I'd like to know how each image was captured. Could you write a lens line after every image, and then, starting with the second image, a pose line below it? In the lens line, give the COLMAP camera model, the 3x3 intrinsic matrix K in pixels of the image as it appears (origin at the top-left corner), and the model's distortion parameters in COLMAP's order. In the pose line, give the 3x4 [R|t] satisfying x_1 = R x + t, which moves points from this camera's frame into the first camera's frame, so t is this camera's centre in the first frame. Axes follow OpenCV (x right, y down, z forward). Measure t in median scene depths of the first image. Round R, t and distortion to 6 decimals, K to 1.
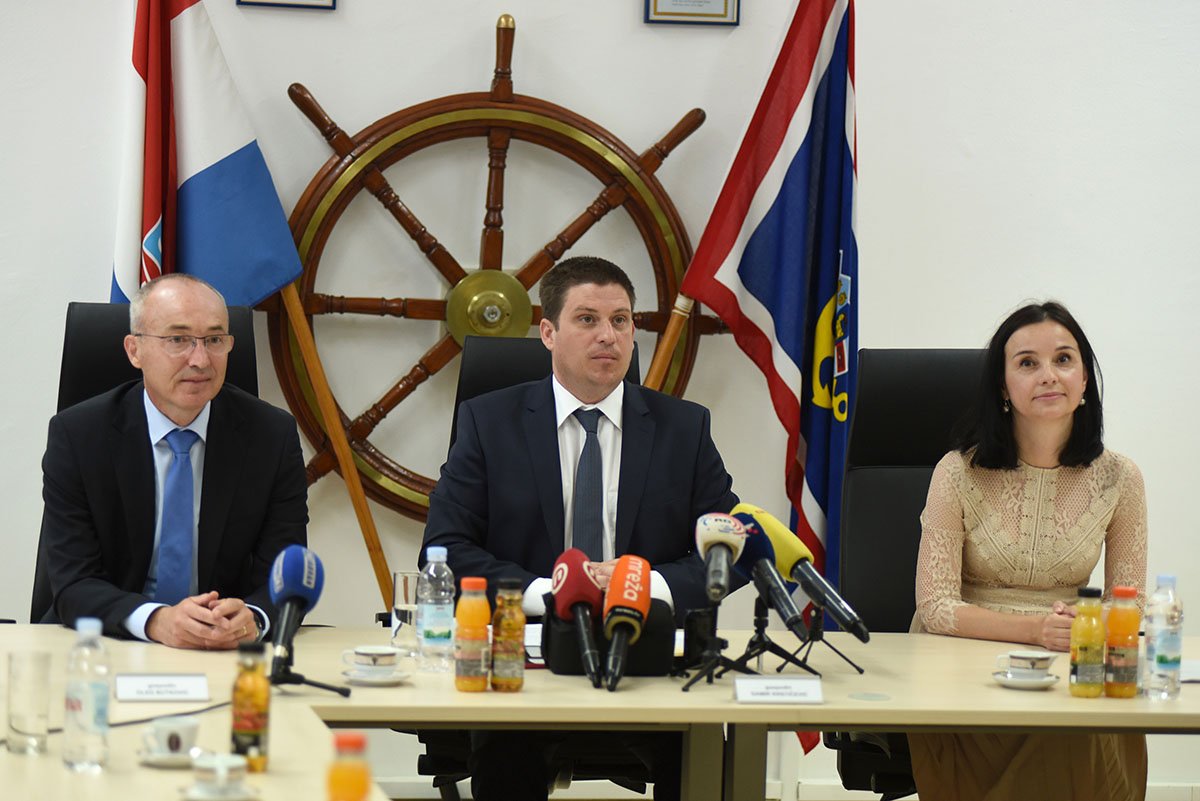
lens RADIAL K [[3877.1, 0, 600.0], [0, 3877.1, 400.5], [0, 0, 1]] dist [0.327478, -0.684190]
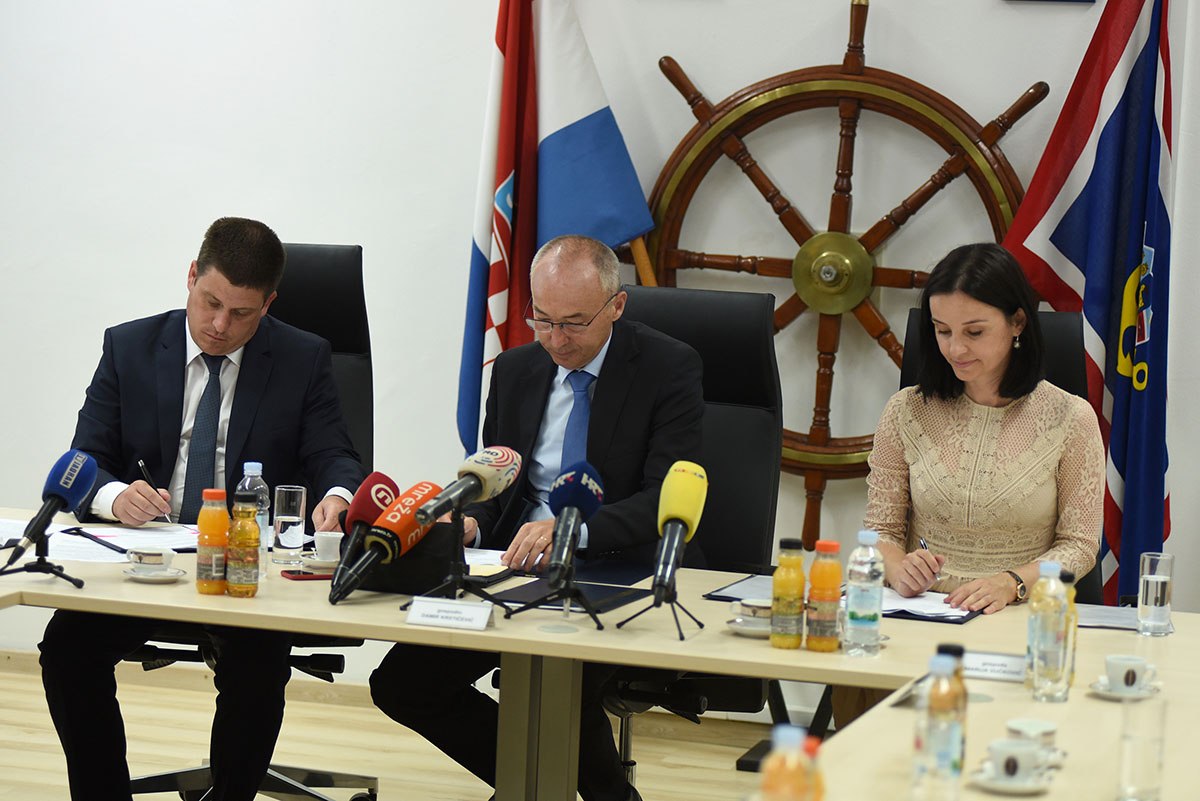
lens RADIAL K [[3392.3, 0, 600.0], [0, 3392.3, 400.5], [0, 0, 1]] dist [0.043819, 1.996792]
pose [[0.883272, 0.048761, -0.466318, 0.351480], [-0.047073, 0.998775, 0.015274, 0.001134], [0.466491, 0.008460, 0.884485, 0.150030]]
